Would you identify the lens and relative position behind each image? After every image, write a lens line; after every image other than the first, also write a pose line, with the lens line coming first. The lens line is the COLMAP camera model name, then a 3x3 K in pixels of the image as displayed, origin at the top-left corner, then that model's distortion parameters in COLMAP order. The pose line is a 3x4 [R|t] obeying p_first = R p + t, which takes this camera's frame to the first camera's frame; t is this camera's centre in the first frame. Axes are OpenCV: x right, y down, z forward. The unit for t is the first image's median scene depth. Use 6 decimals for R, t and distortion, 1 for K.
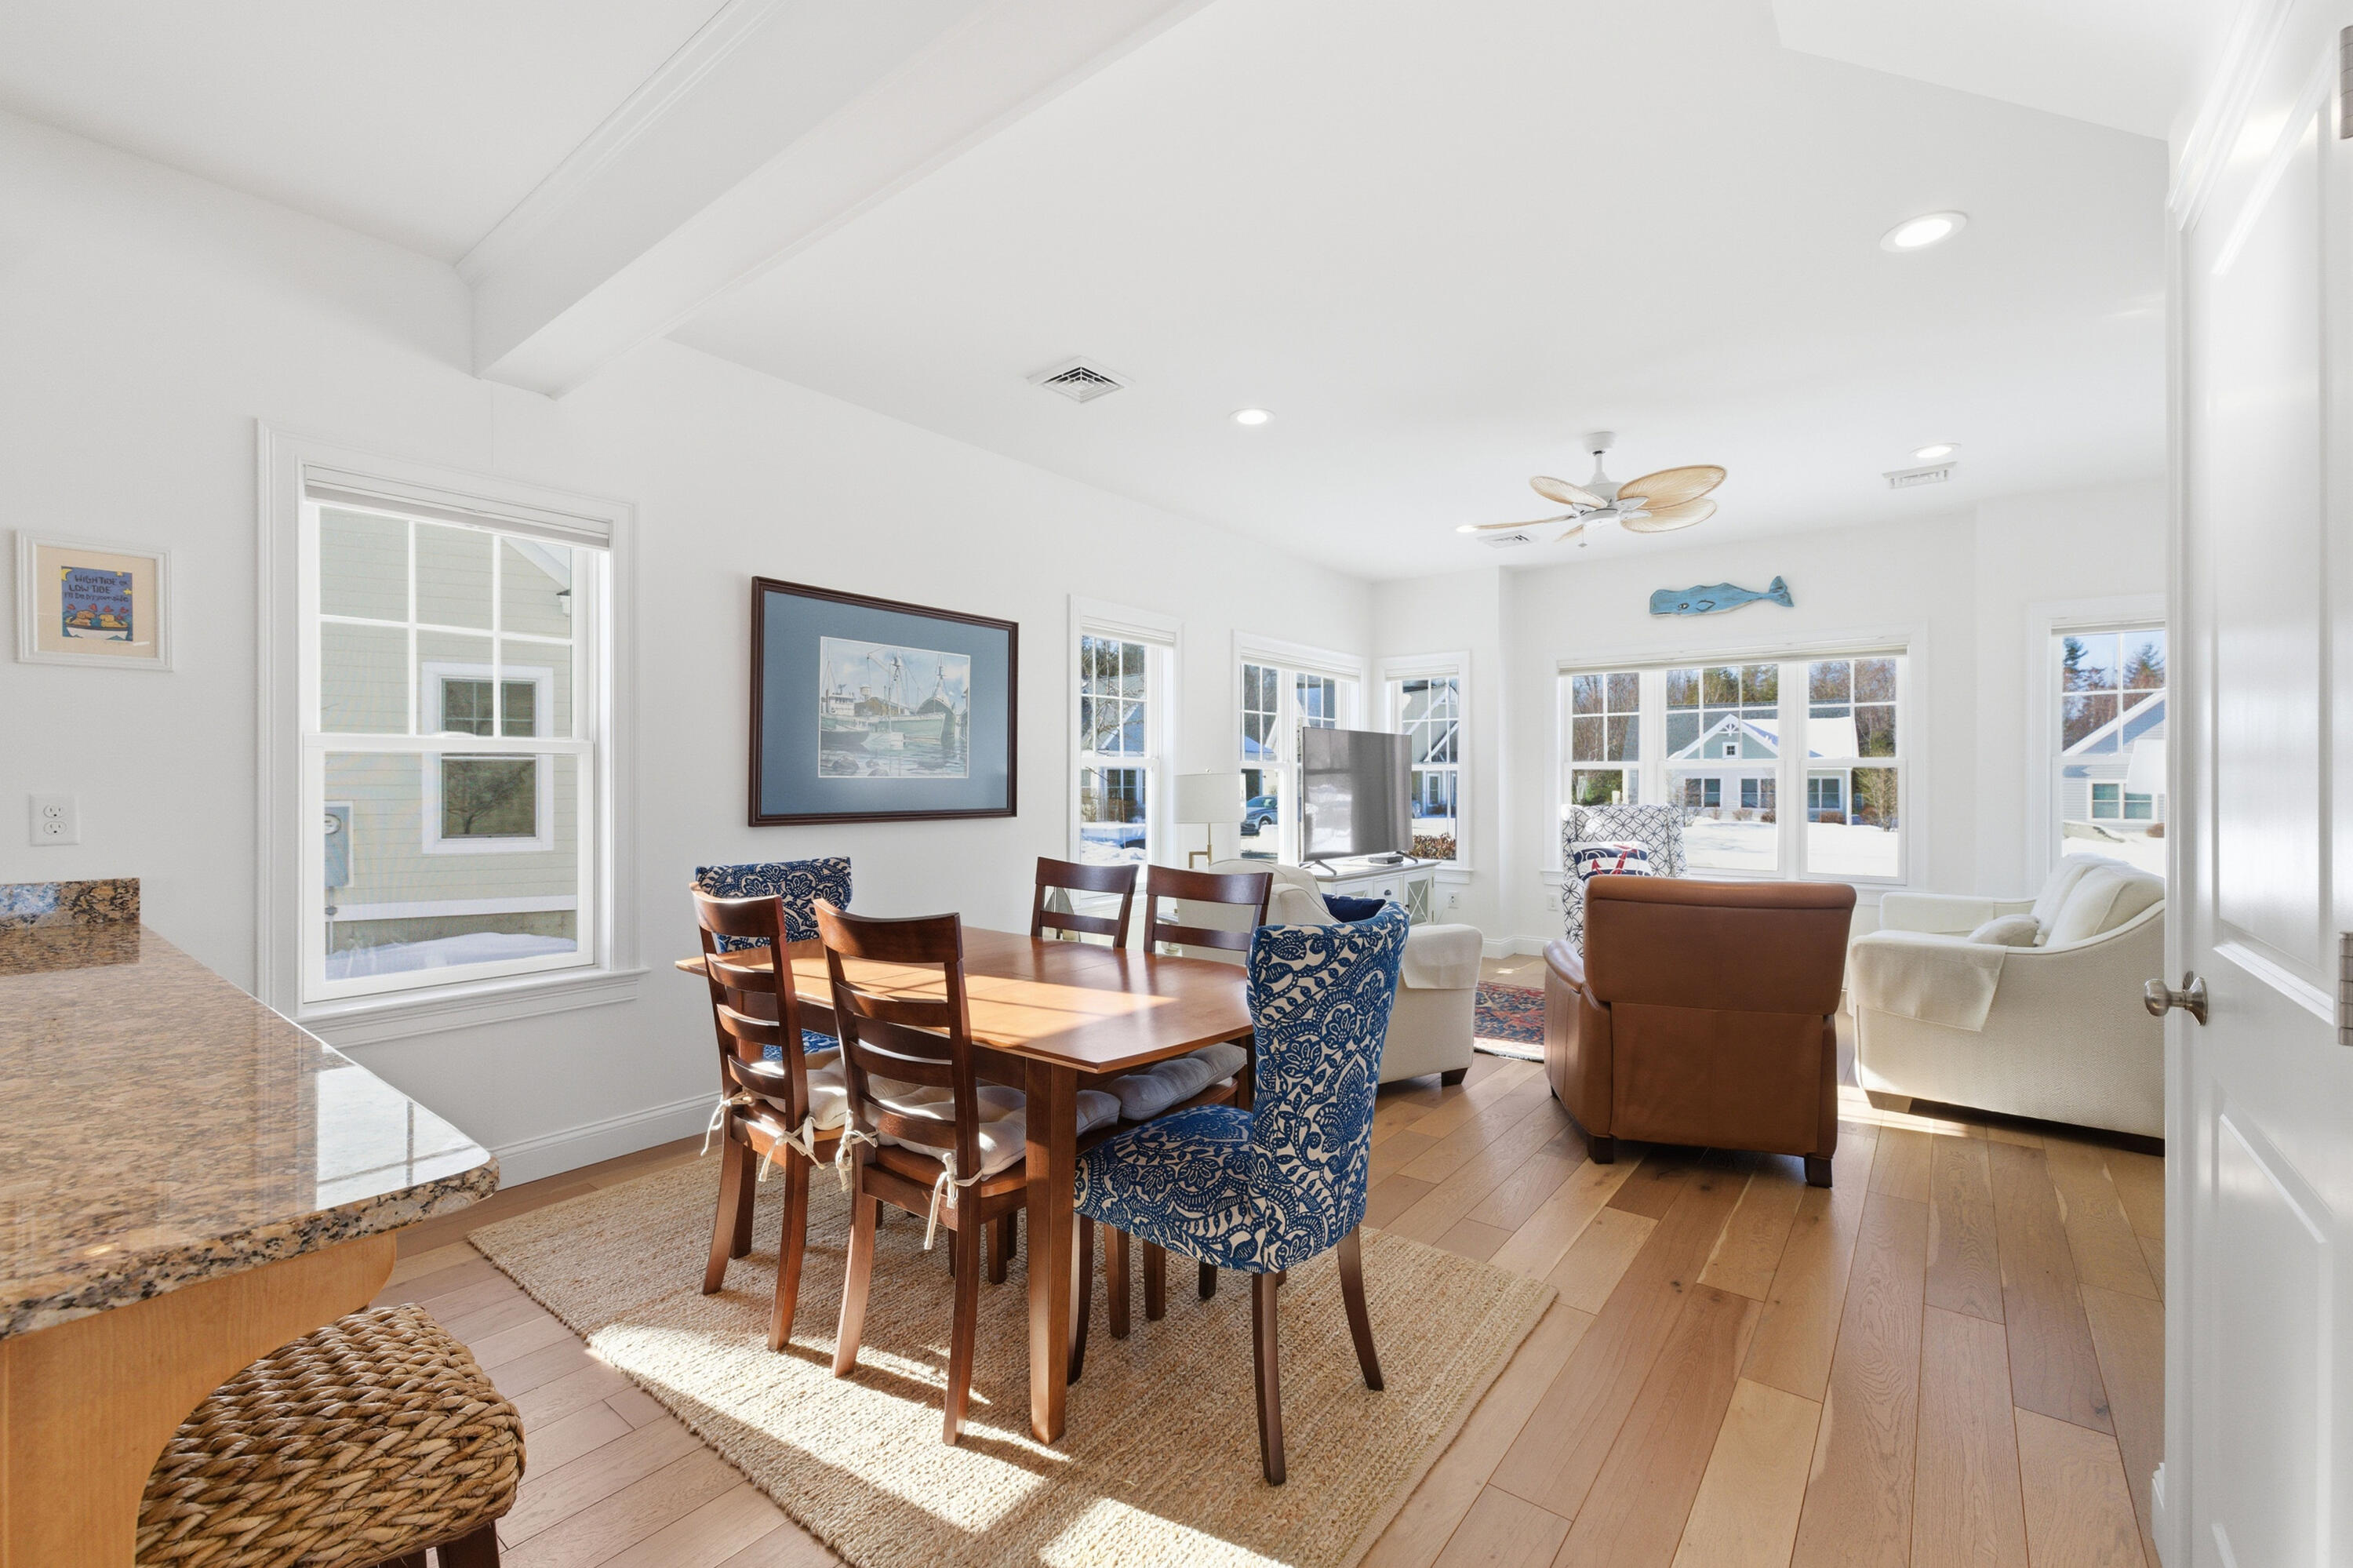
lens RADIAL K [[977.1, 0, 1173.3], [0, 977.1, 780.0], [0, 0, 1]] dist [0.002669, -0.000415]
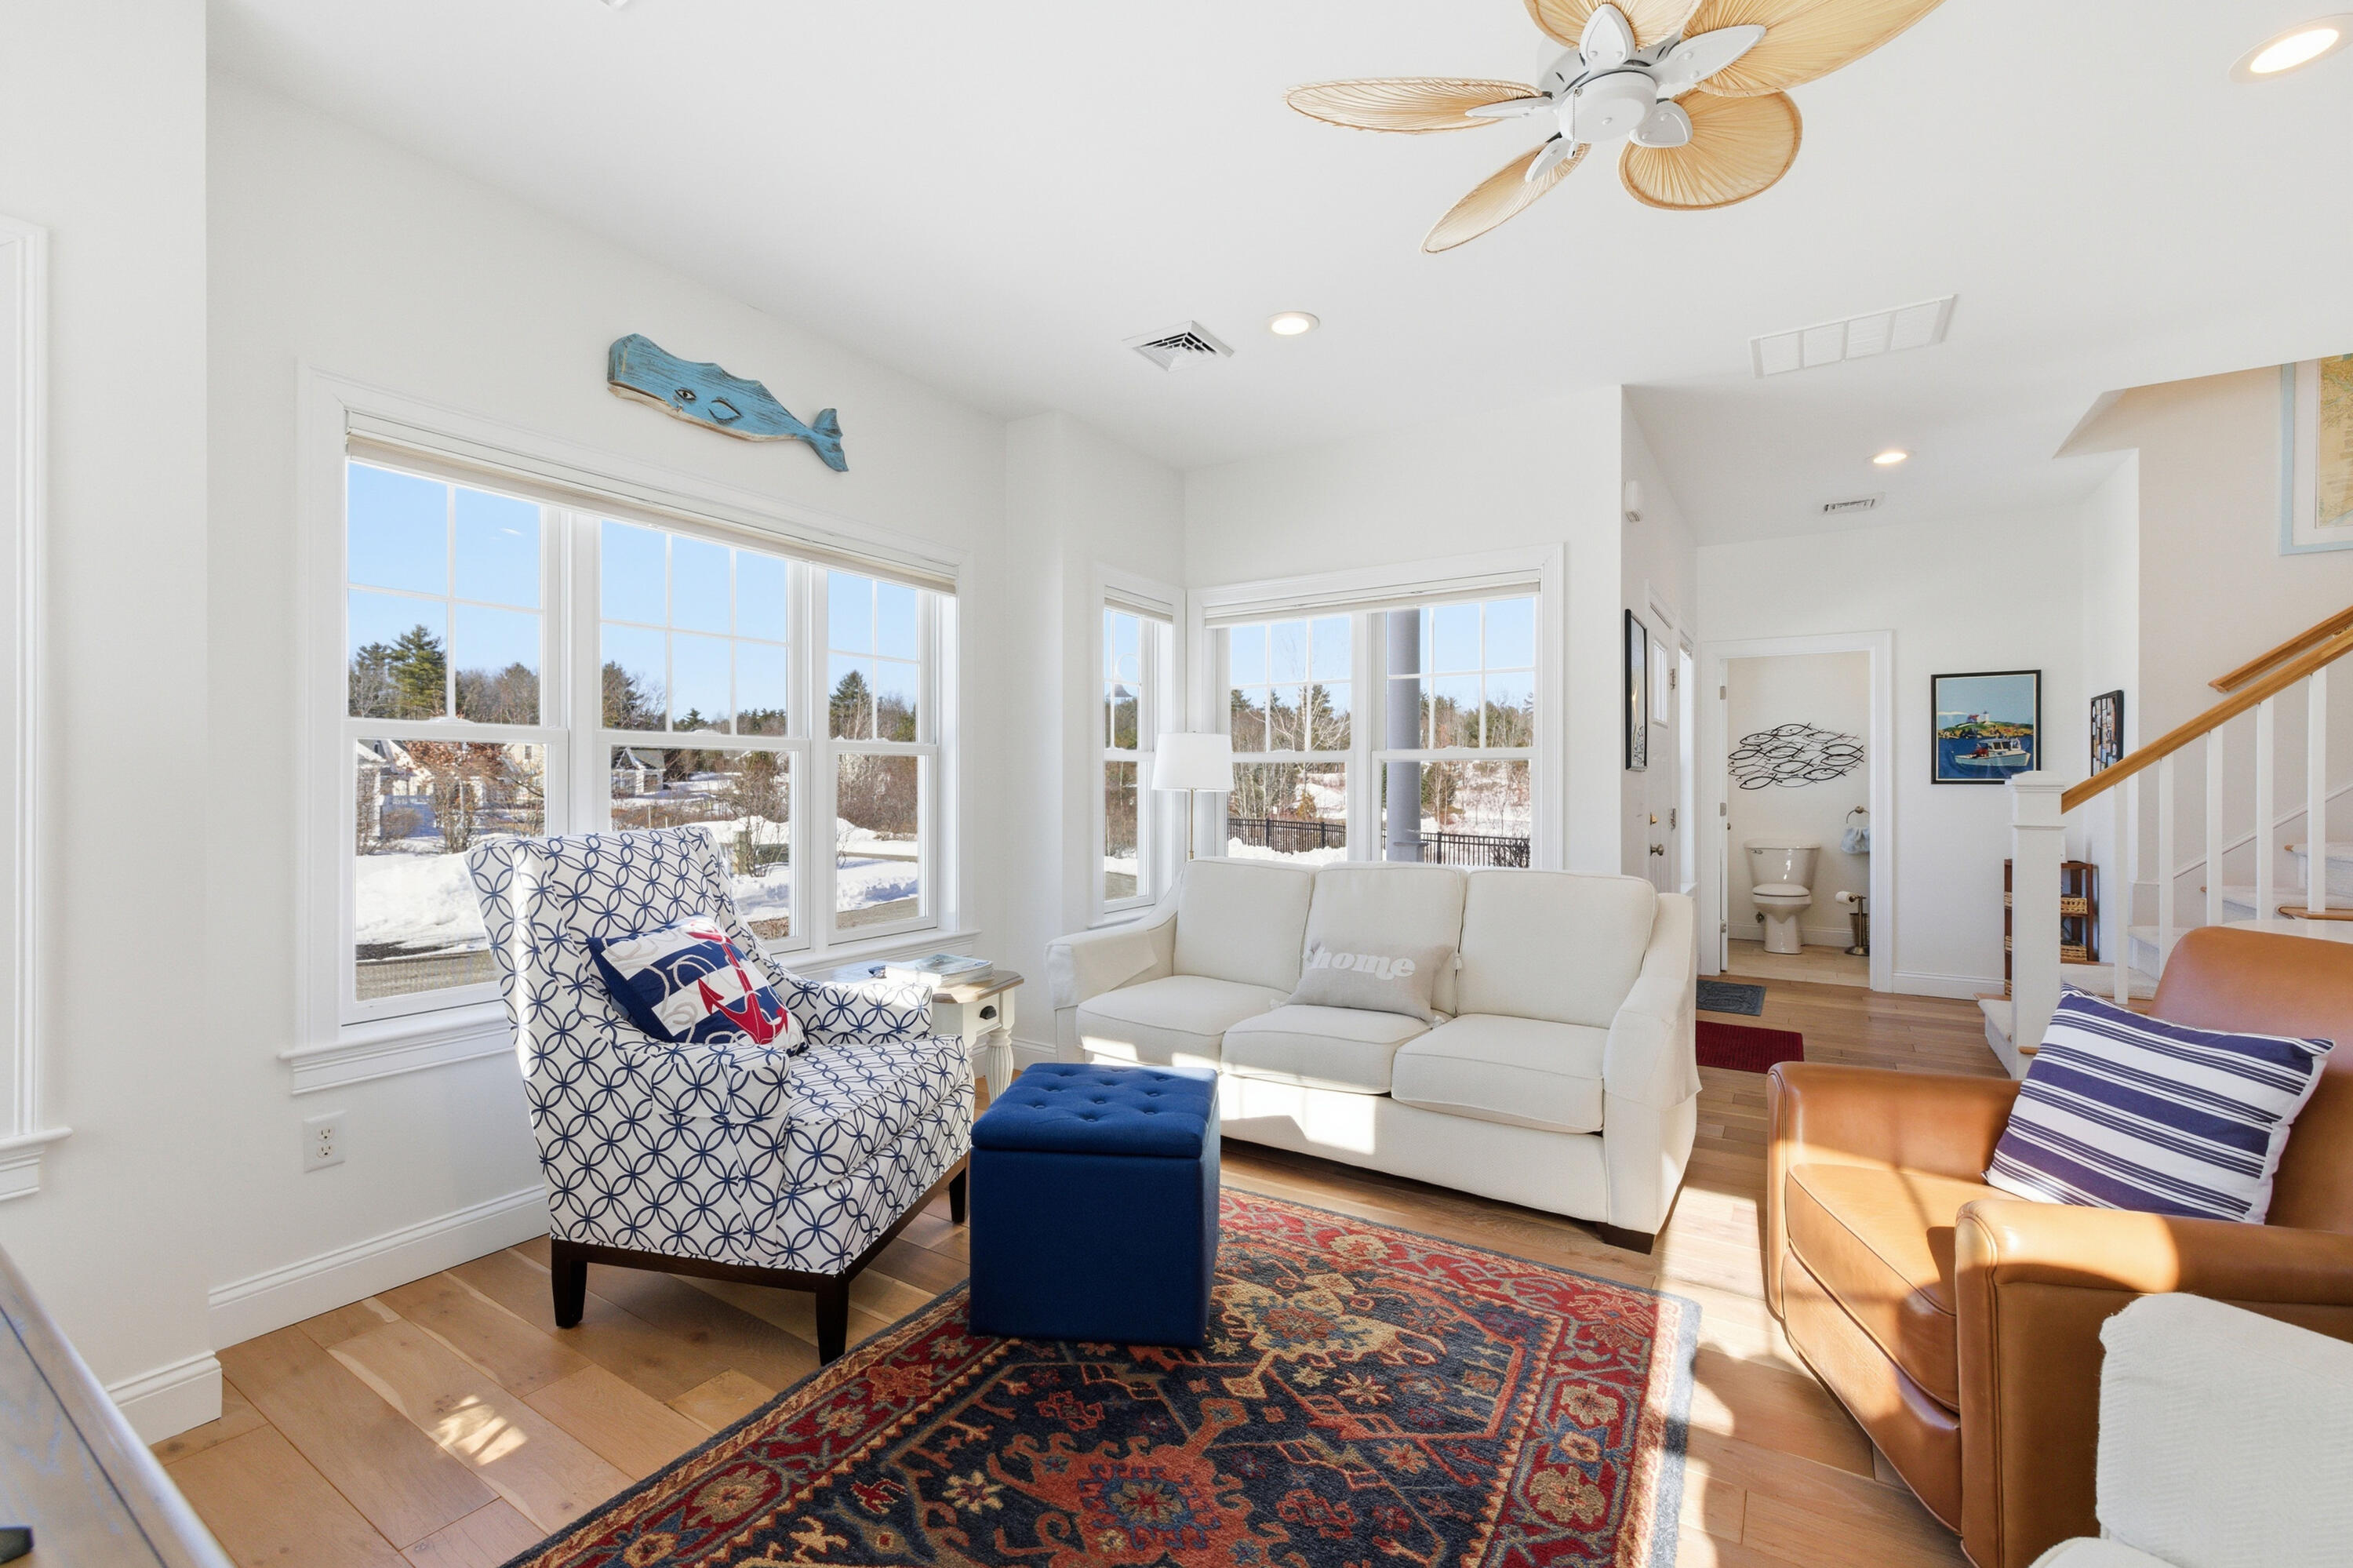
lens RADIAL K [[991.9, 0, 1174.4], [0, 991.9, 781.8], [0, 0, 1]] dist [0.003450, -0.000385]
pose [[-0.095190, 0.003259, 0.995454, 0.057140], [-0.002376, 0.999991, -0.003501, 0.009124], [-0.995456, -0.002699, -0.095182, 1.362672]]
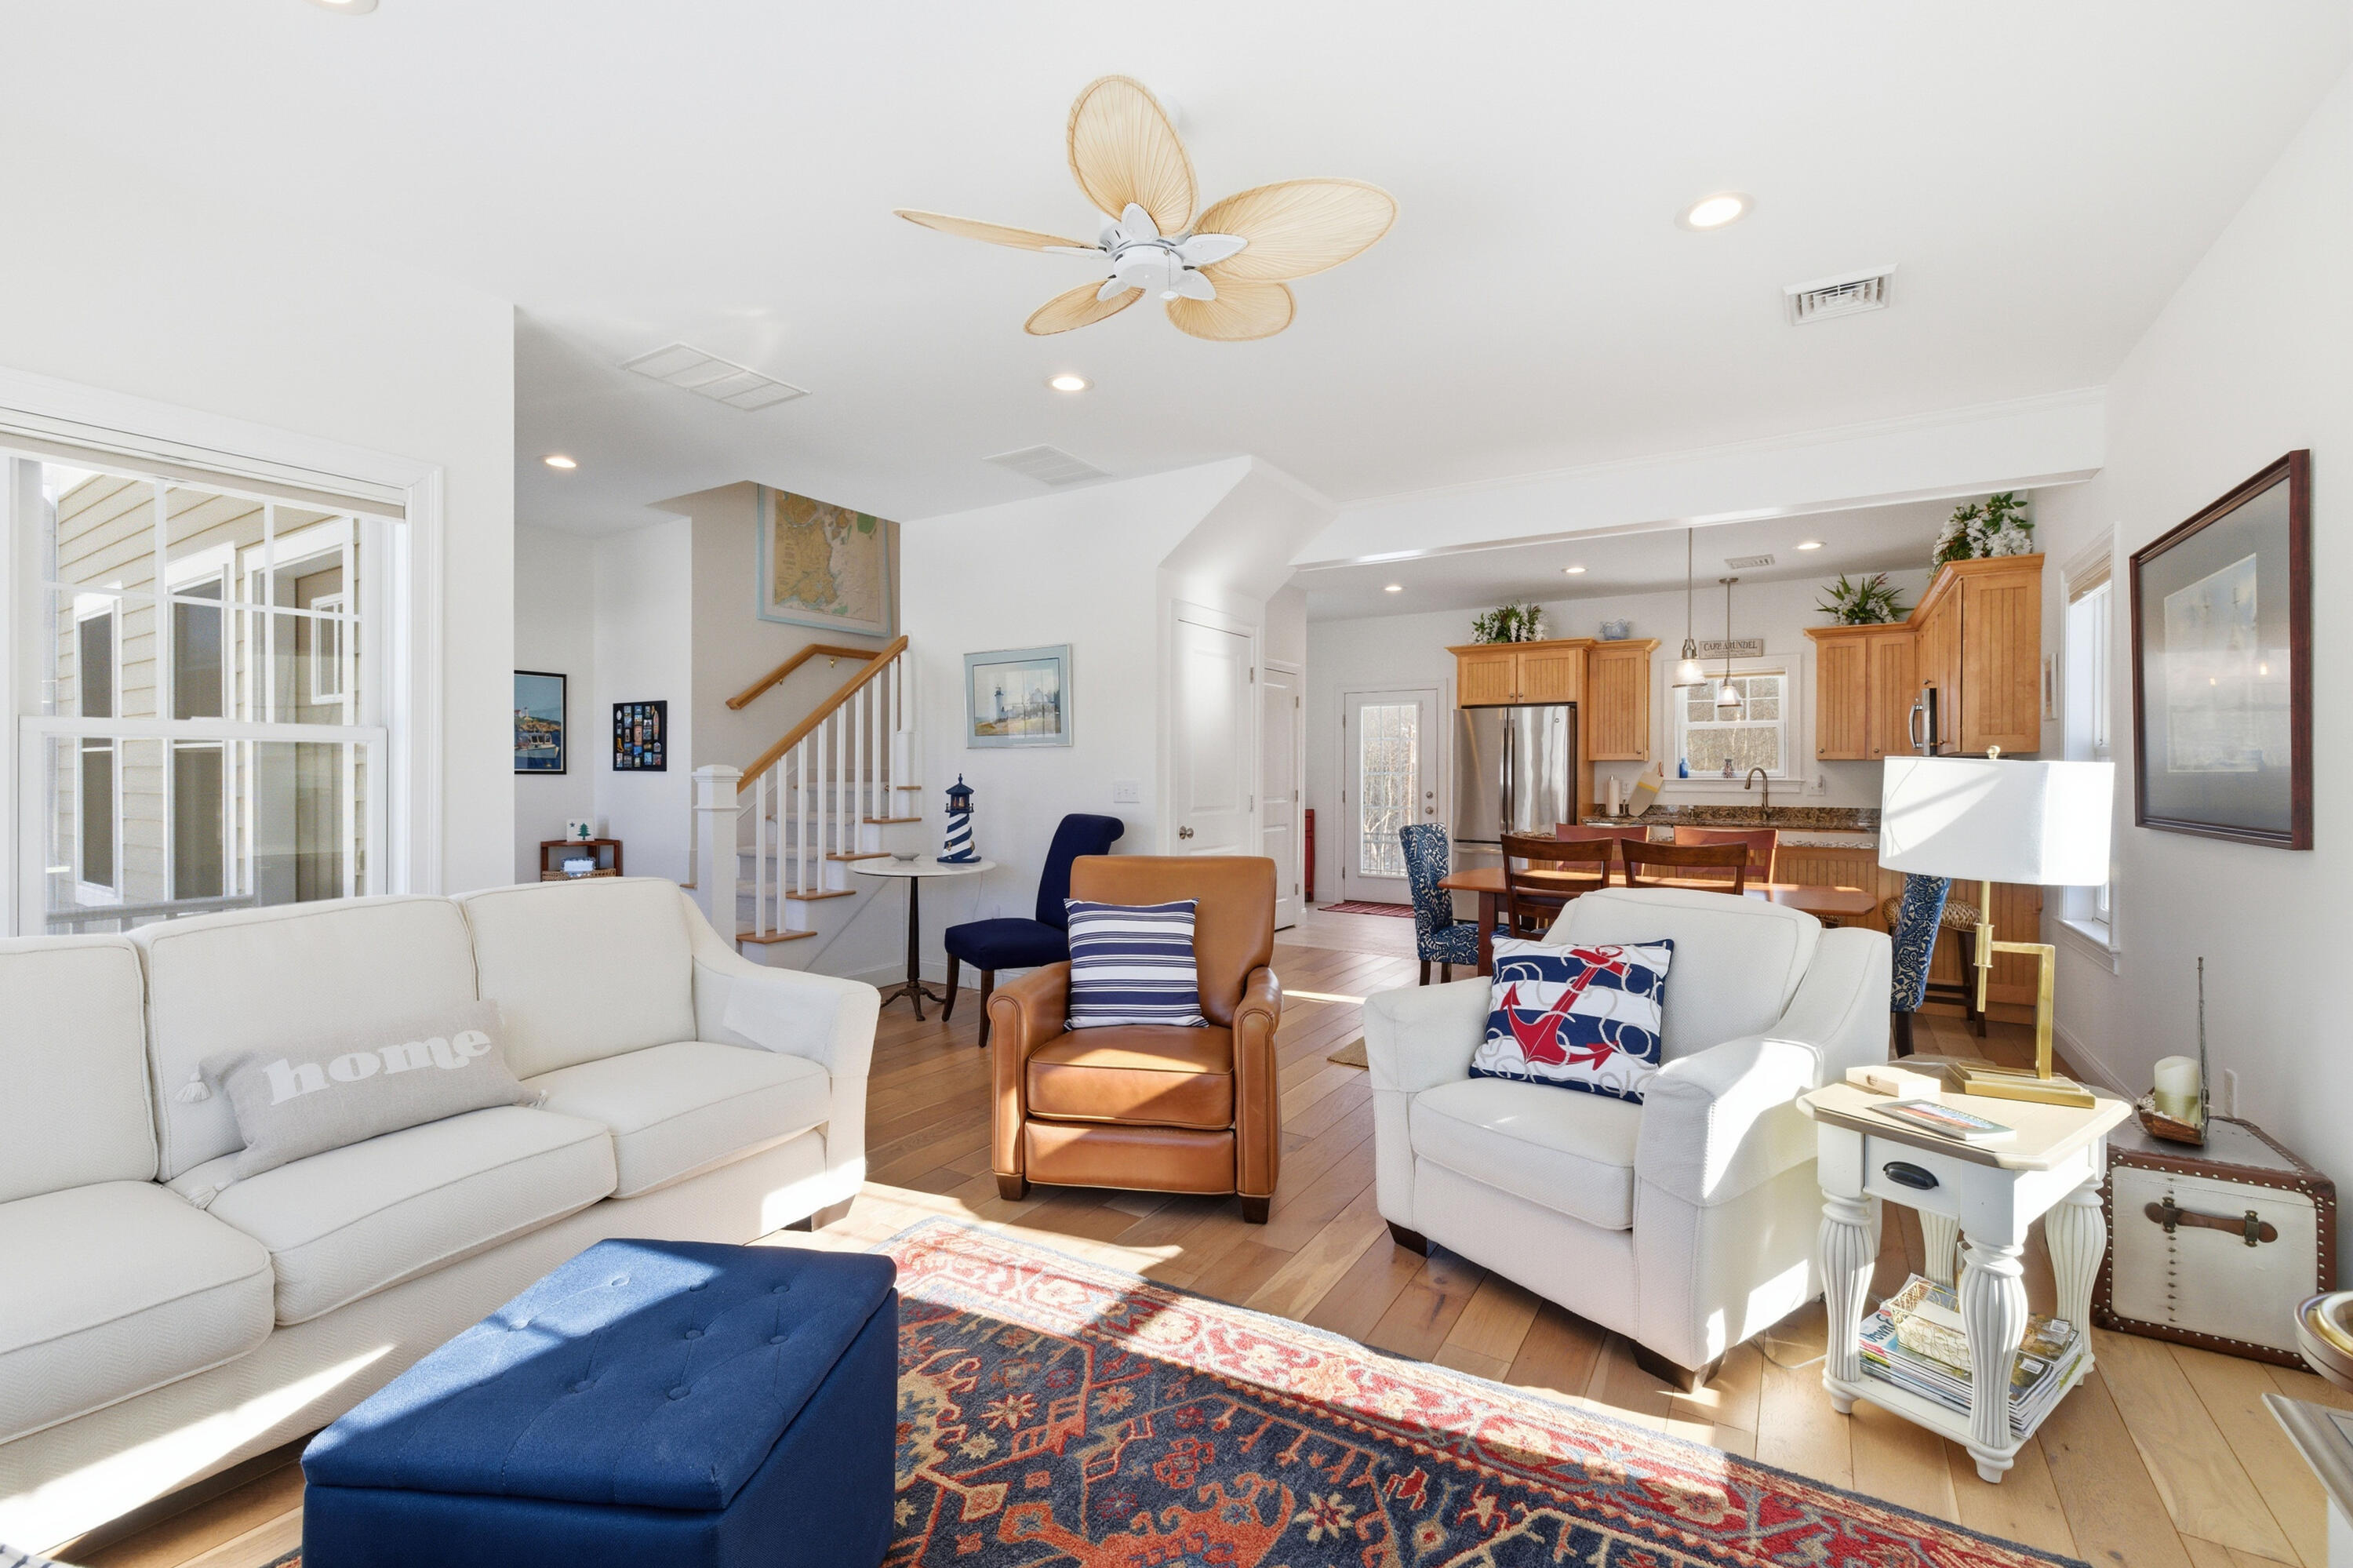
lens RADIAL K [[994.2, 0, 1171.7], [0, 994.2, 774.8], [0, 0, 1]] dist [0.003588, -0.001024]
pose [[-0.994531, -0.005219, -0.104309, 0.538325], [-0.005151, 0.999986, -0.000915, 0.003875], [0.104313, -0.000372, -0.994544, 1.722360]]
